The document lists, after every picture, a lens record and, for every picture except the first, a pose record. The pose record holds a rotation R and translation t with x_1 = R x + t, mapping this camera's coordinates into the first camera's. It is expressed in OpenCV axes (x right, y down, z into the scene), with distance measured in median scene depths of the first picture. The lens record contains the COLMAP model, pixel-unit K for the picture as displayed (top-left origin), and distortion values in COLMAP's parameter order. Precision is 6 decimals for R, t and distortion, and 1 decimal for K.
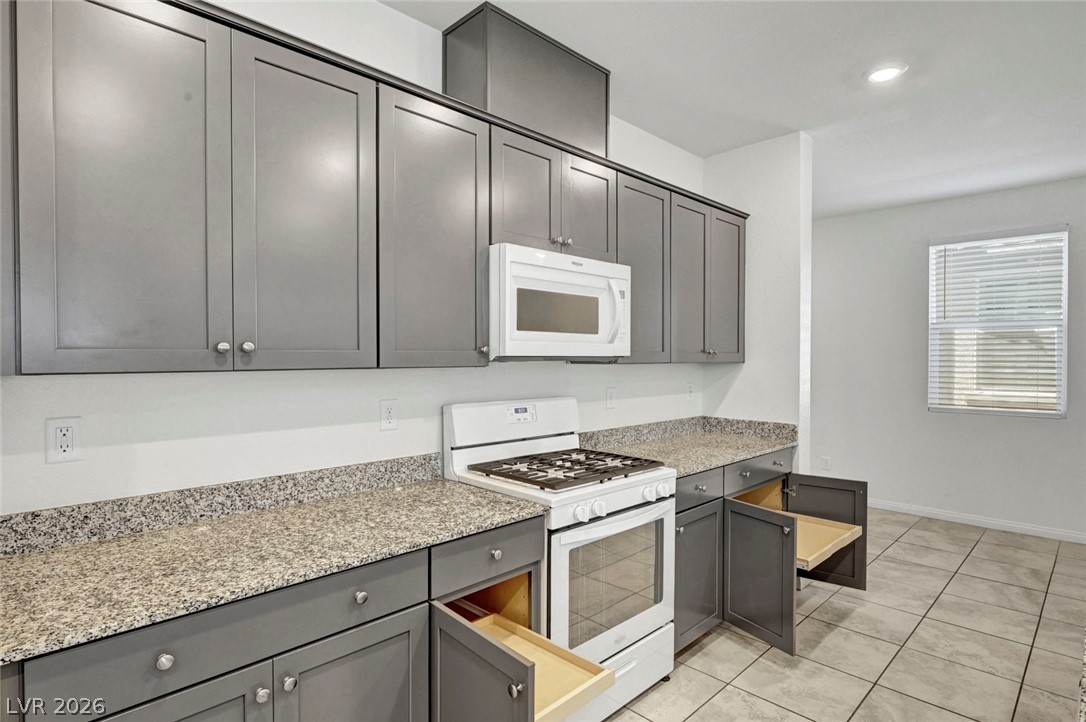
lens RADIAL K [[564.2, 0, 543.9], [0, 564.2, 362.9], [0, 0, 1]] dist [0.002216, 0.001280]
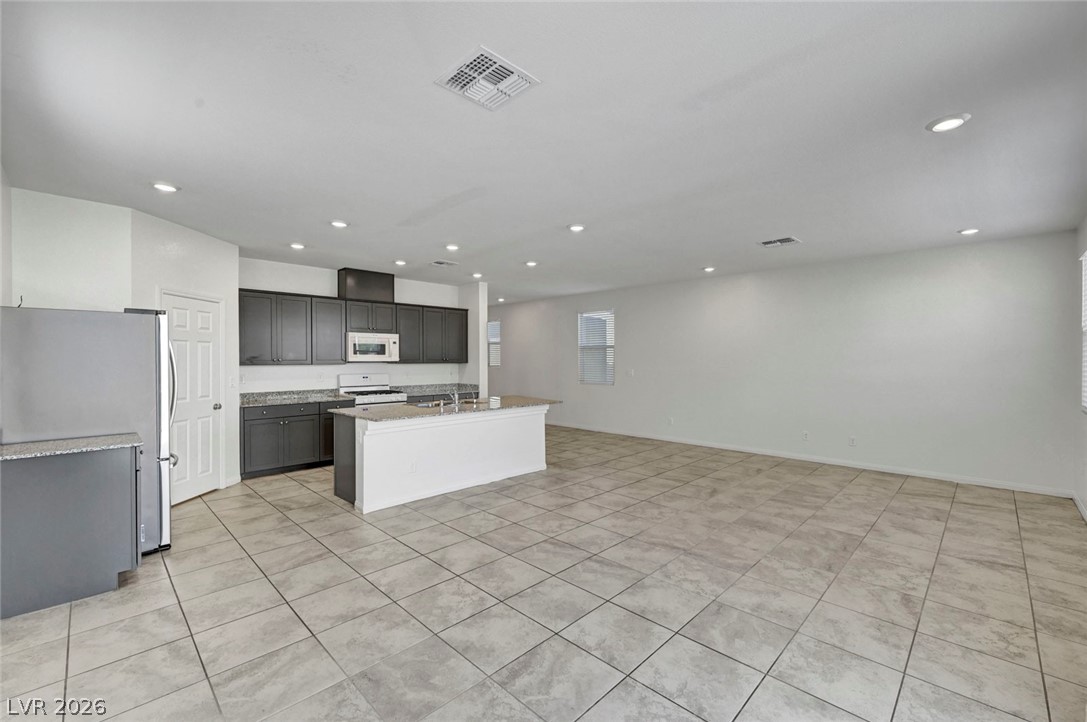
lens RADIAL K [[467.7, 0, 551.4], [0, 467.7, 360.2], [0, 0, 1]] dist [-0.010522, 0.001154]
pose [[0.999735, 0.001790, 0.022940, 1.015782], [-0.001664, 0.999984, -0.005491, -0.004064], [-0.022949, 0.005451, 0.999722, -1.814147]]
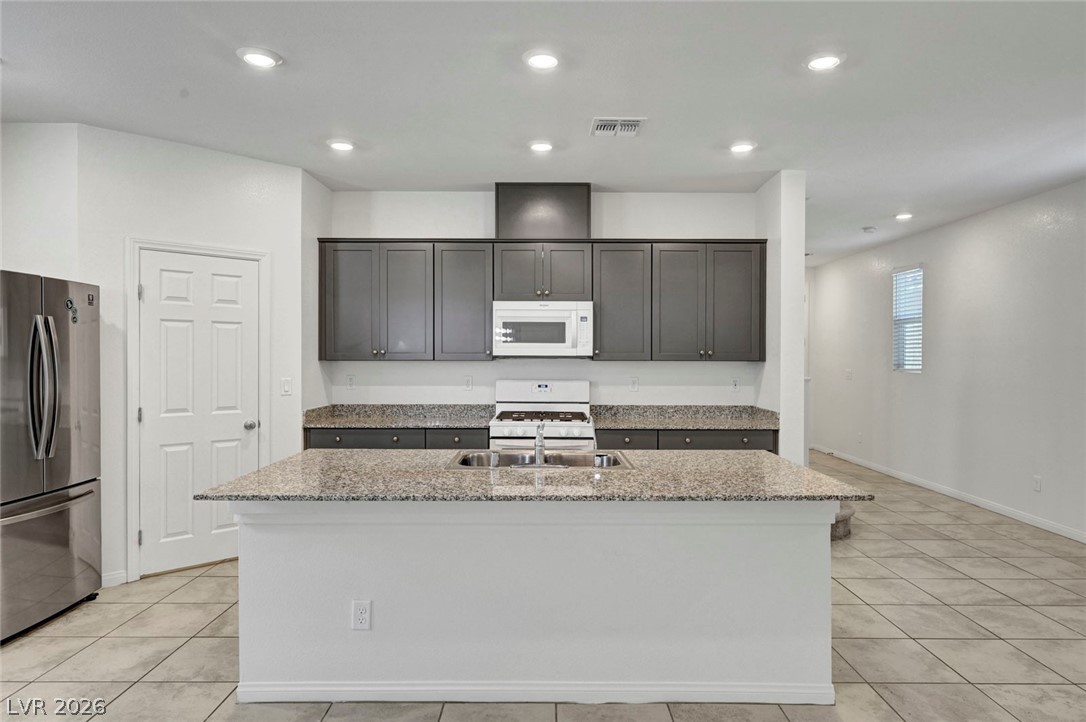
lens RADIAL K [[651.8, 0, 541.9], [0, 651.8, 364.0], [0, 0, 1]] dist [-0.003202, 0.001800]
pose [[0.709178, 0.010521, -0.704951, 1.436450], [-0.010548, 0.999935, 0.004312, 0.005693], [0.704951, 0.004378, 0.709243, -0.468813]]
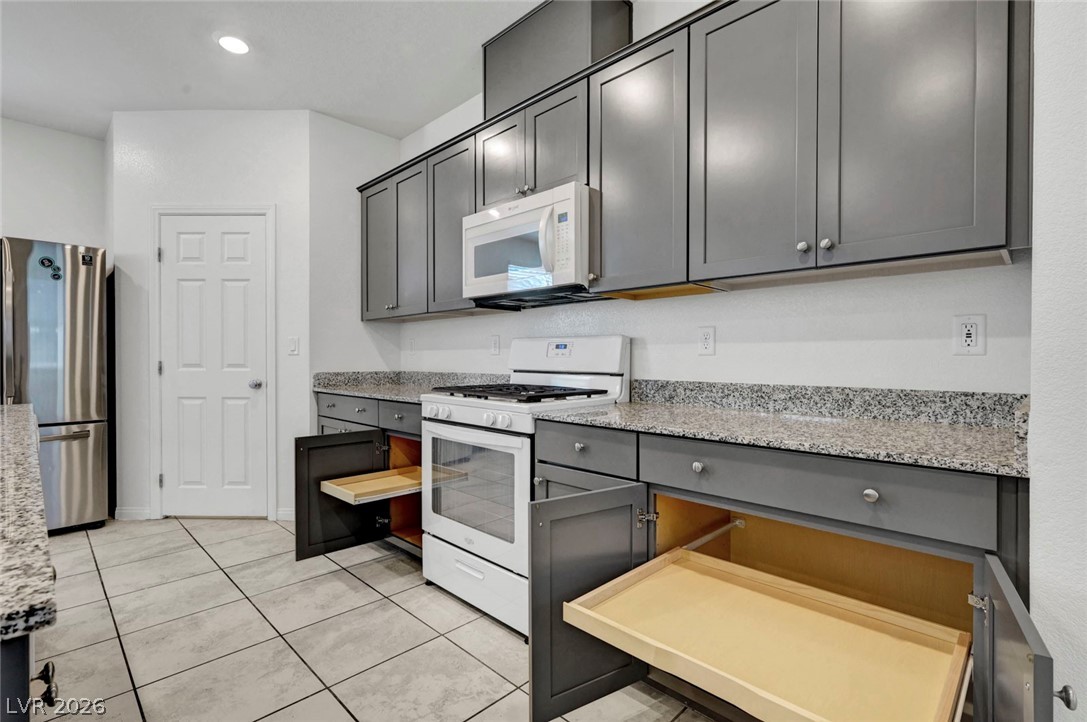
lens RADIAL K [[501.6, 0, 547.3], [0, 501.6, 362.5], [0, 0, 1]] dist [-0.003940, 0.000289]
pose [[0.019639, 0.009173, -0.999765, 0.968831], [-0.012150, 0.999886, 0.008935, 0.109424], [0.999733, 0.011971, 0.019748, 0.975411]]
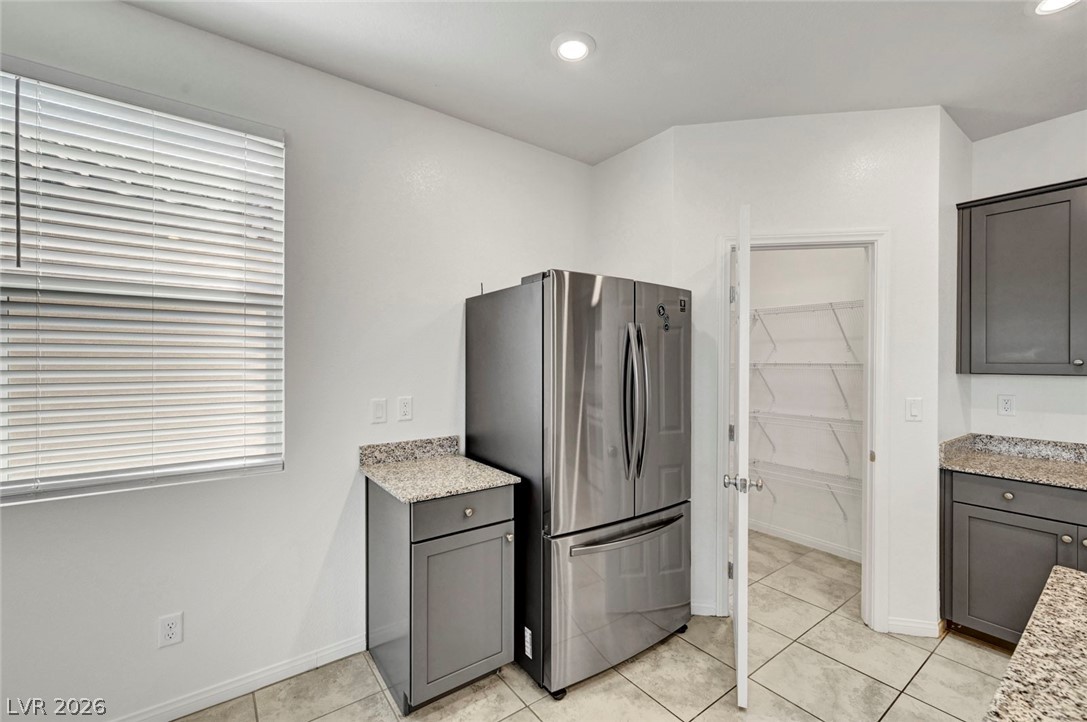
lens RADIAL K [[454.2, 0, 551.7], [0, 454.2, 361.8], [0, 0, 1]] dist [0.002407, 0.000350]
pose [[-0.130705, 0.002909, -0.991417, 0.654801], [-0.014369, 0.999885, 0.004828, -0.006982], [0.991317, 0.014876, -0.130648, -0.291888]]
